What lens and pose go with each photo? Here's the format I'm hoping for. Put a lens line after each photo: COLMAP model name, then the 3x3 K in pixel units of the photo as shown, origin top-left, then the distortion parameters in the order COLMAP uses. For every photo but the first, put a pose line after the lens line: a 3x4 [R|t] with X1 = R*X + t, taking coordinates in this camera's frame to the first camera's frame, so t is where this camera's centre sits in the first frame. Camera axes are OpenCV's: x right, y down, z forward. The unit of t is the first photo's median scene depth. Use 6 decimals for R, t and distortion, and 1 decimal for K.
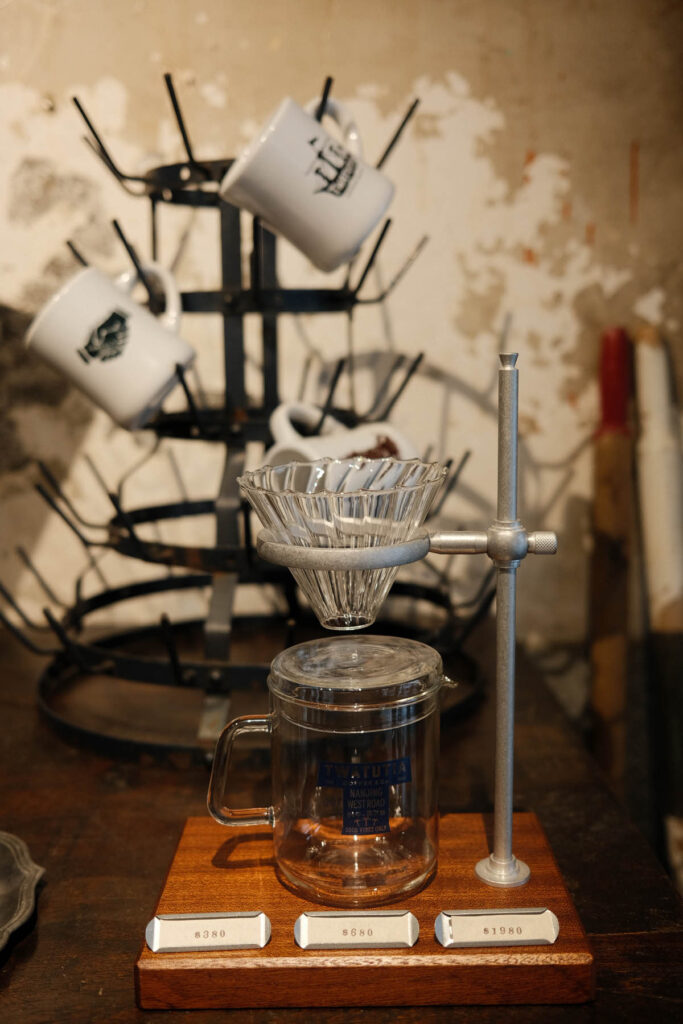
lens RADIAL K [[1159.8, 0, 338.8], [0, 1159.8, 511.4], [0, 0, 1]] dist [0.024105, 0.000000]
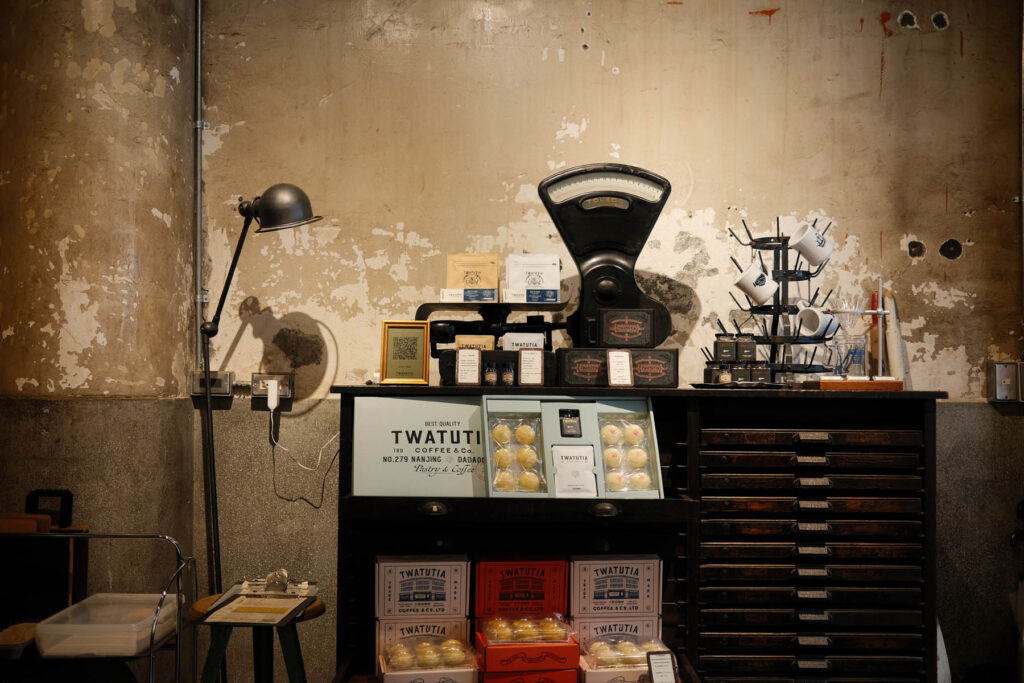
lens RADIAL K [[1159.8, 0, 514.4], [0, 1159.8, 341.6], [0, 0, 1]] dist [0.024105, 0.000000]
pose [[0.999550, 0.027306, 0.012407, -0.723140], [-0.024657, 0.983642, -0.178439, 0.522295], [-0.017077, 0.178053, 0.983873, -1.893210]]
